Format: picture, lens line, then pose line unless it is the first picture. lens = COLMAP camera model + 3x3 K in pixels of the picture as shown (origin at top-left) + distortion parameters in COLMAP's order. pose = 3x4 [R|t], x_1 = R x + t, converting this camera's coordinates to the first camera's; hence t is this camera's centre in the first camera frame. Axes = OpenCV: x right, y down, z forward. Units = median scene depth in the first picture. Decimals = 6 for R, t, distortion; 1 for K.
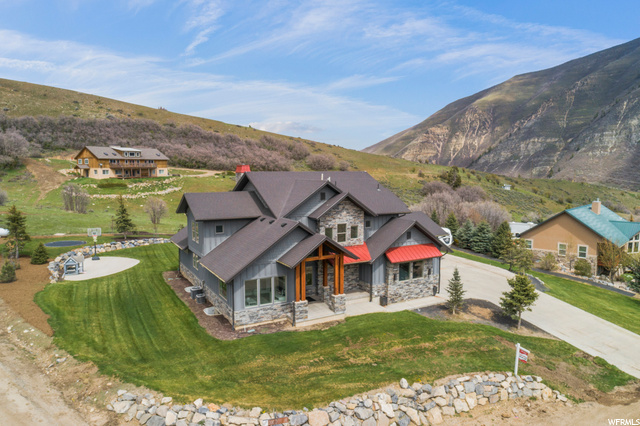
lens RADIAL K [[424.3, 0, 320.0], [0, 424.3, 213.0], [0, 0, 1]] dist [-0.016058, 0.006299]
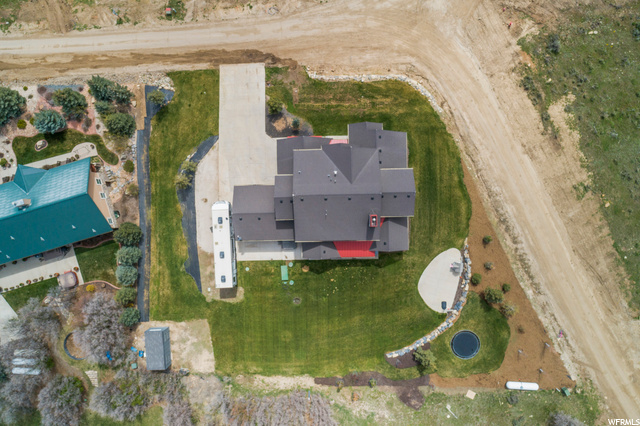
lens RADIAL K [[424.3, 0, 320.0], [0, 424.3, 213.0], [0, 0, 1]] dist [-0.016058, 0.006299]
pose [[-0.878959, -0.476792, 0.010009, -0.018654], [0.067592, -0.103775, 0.992301, -1.819129], [-0.472082, 0.872869, 0.123442, 1.006313]]
